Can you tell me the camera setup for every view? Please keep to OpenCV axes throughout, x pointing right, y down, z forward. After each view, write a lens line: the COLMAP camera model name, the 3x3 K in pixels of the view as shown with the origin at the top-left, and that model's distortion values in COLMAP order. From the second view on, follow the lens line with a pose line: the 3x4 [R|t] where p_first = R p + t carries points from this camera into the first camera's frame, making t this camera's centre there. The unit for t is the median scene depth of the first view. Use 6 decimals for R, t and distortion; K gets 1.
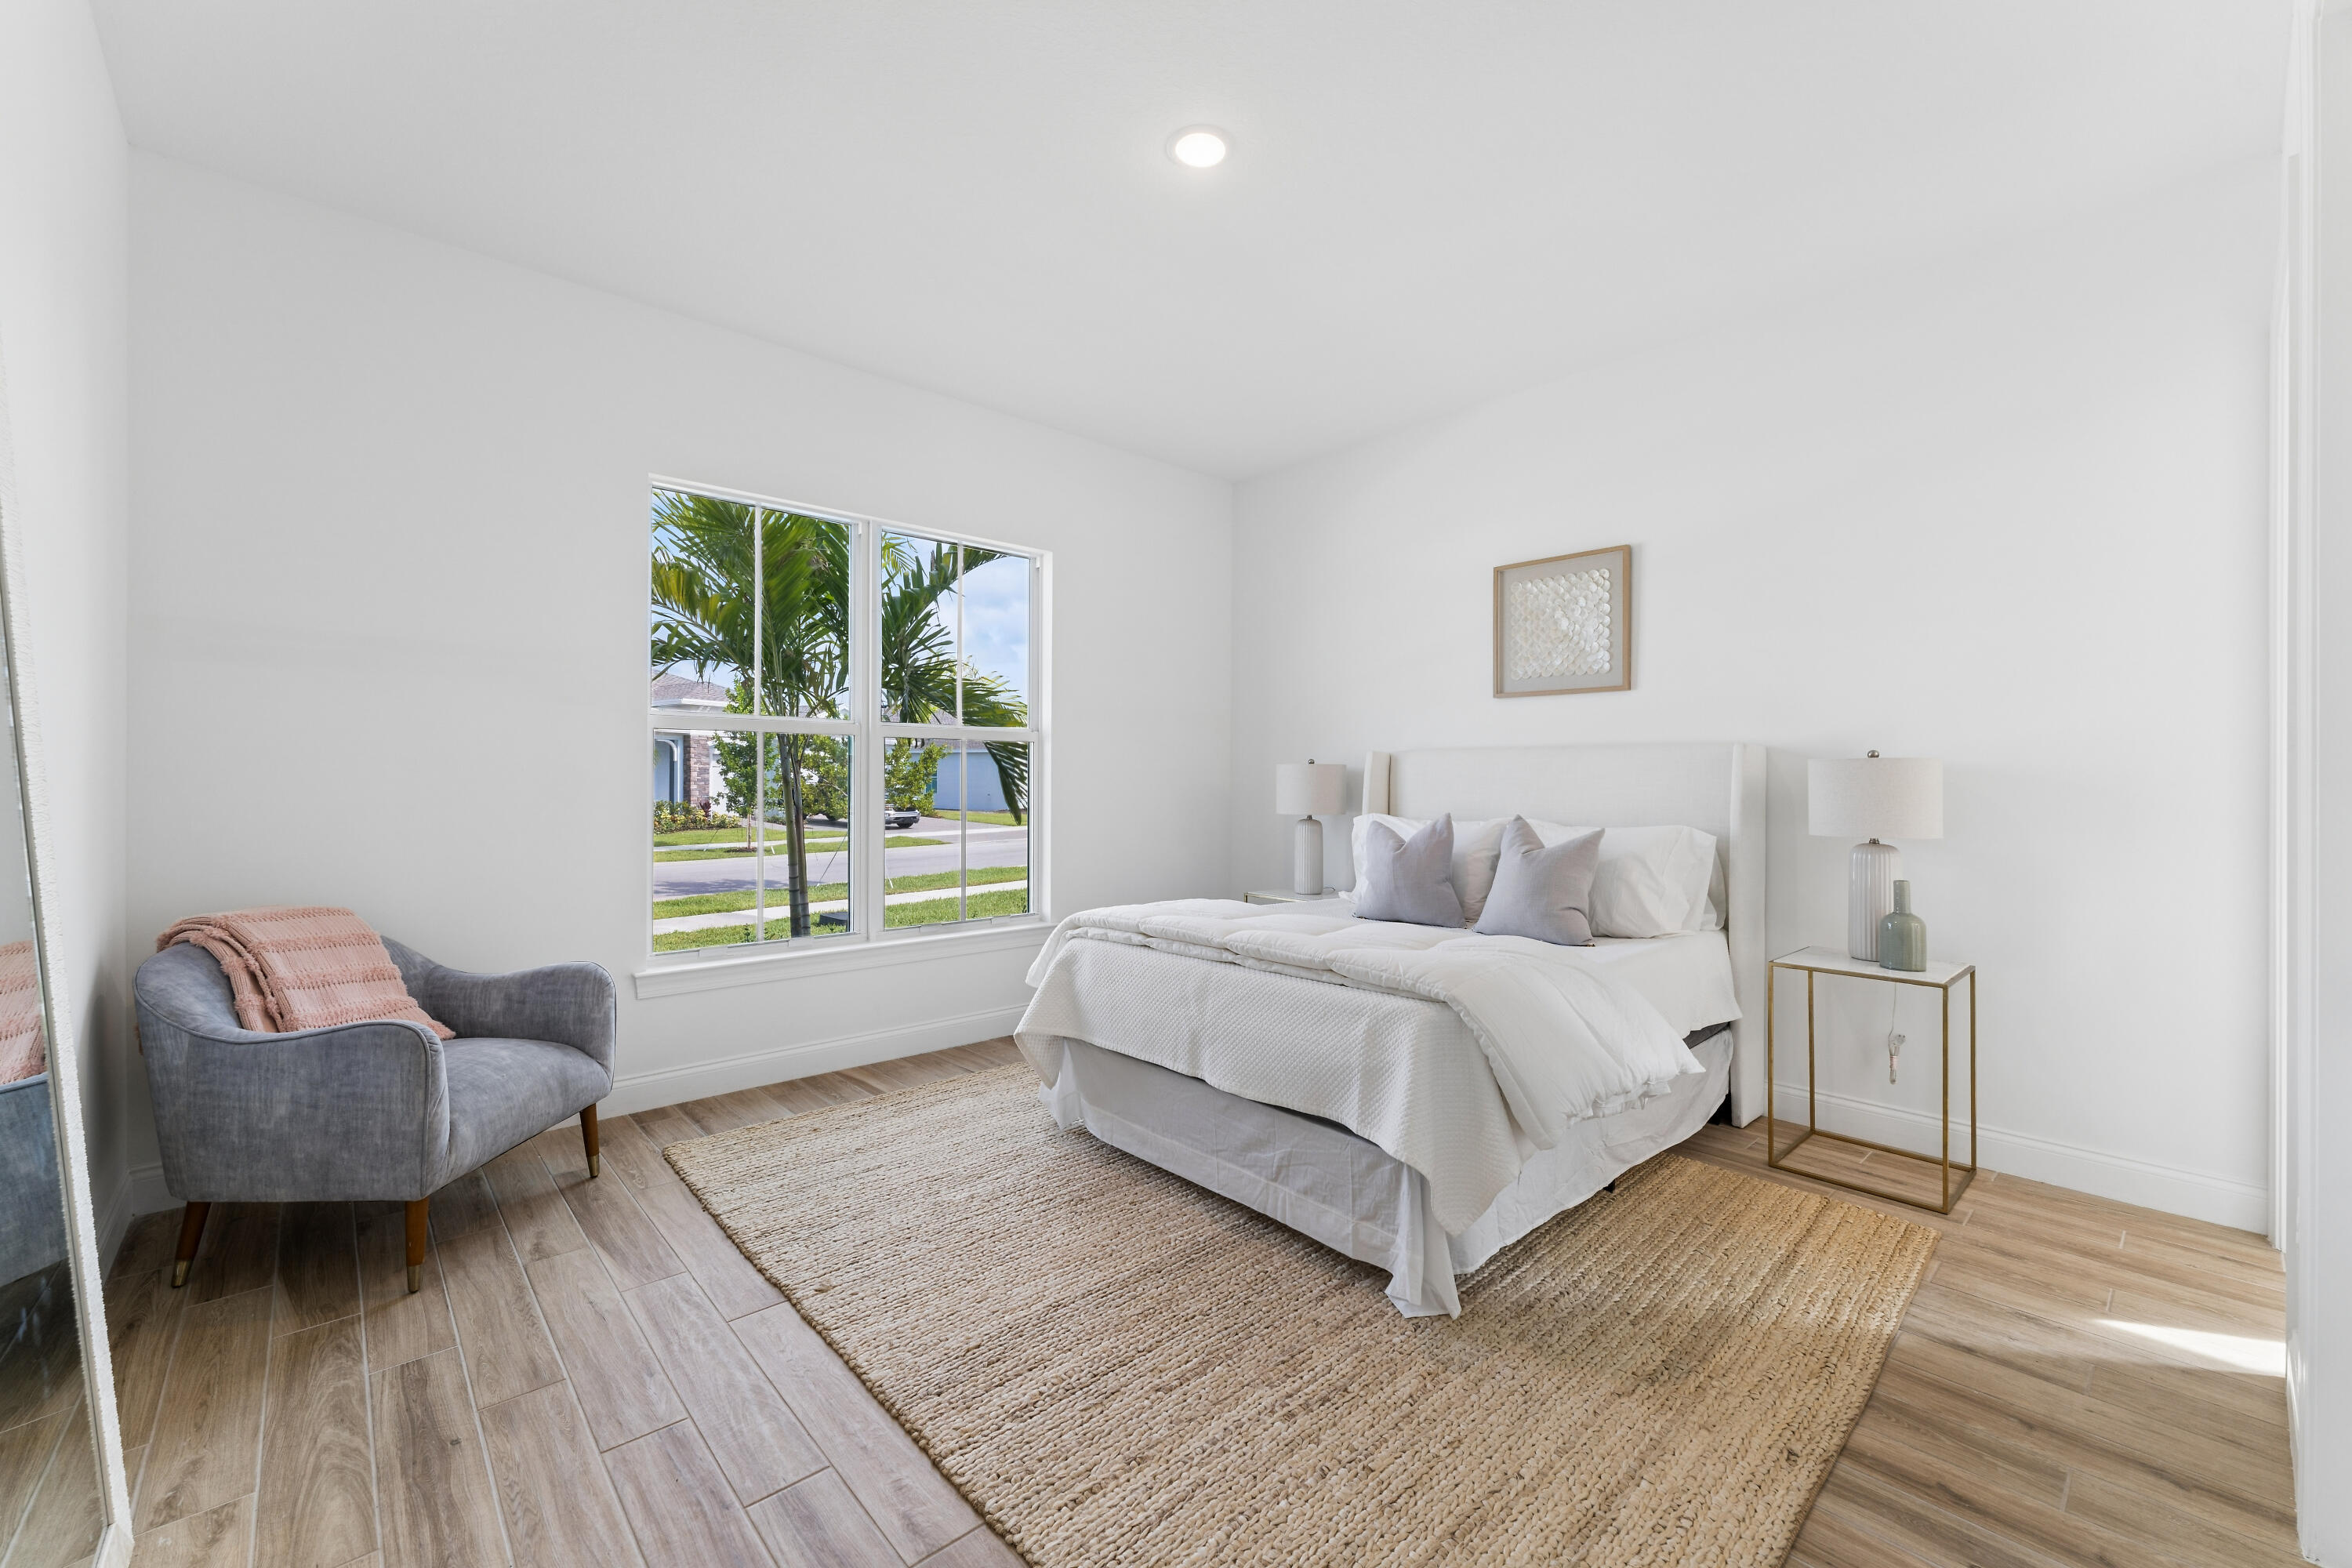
lens RADIAL K [[952.7, 0, 1167.4], [0, 952.7, 793.5], [0, 0, 1]] dist [0.002954, -0.000185]
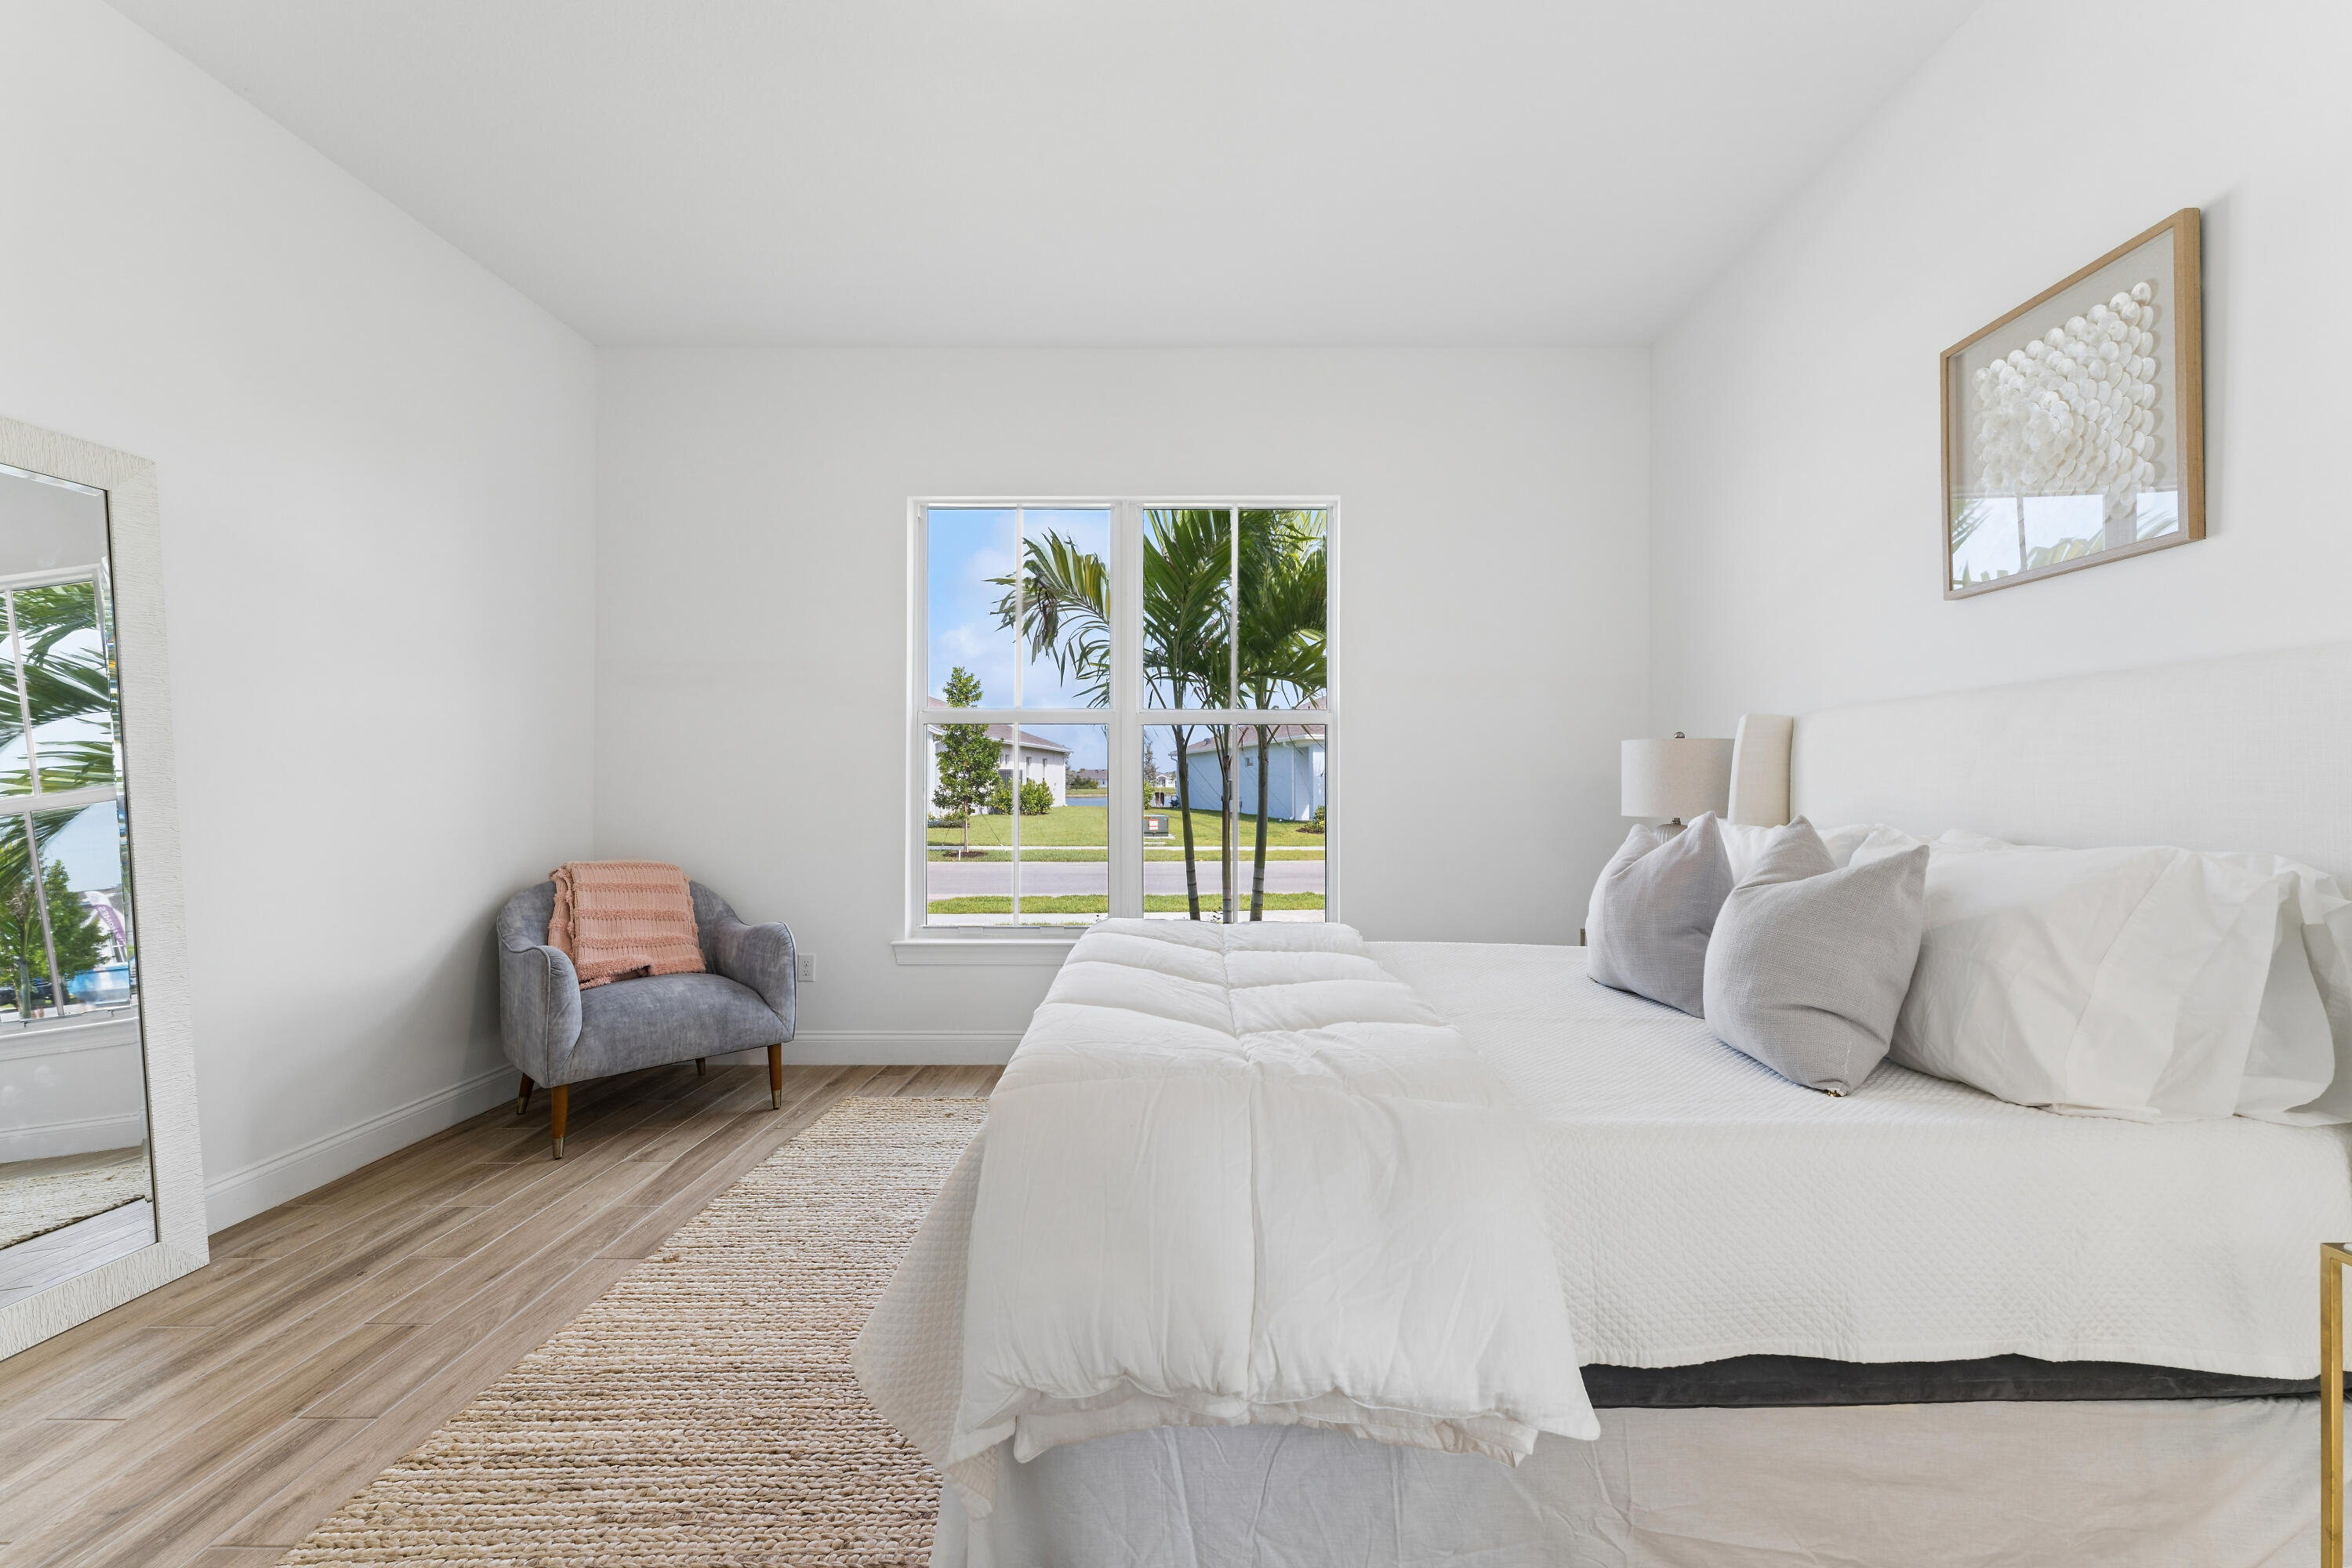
lens RADIAL K [[970.9, 0, 1176.0], [0, 970.9, 784.0], [0, 0, 1]] dist [0.001925, 0.000164]
pose [[0.737872, -0.002228, -0.674937, 0.595578], [-0.007505, 0.999906, -0.011506, 0.017752], [0.674899, 0.013556, 0.737786, 0.481972]]
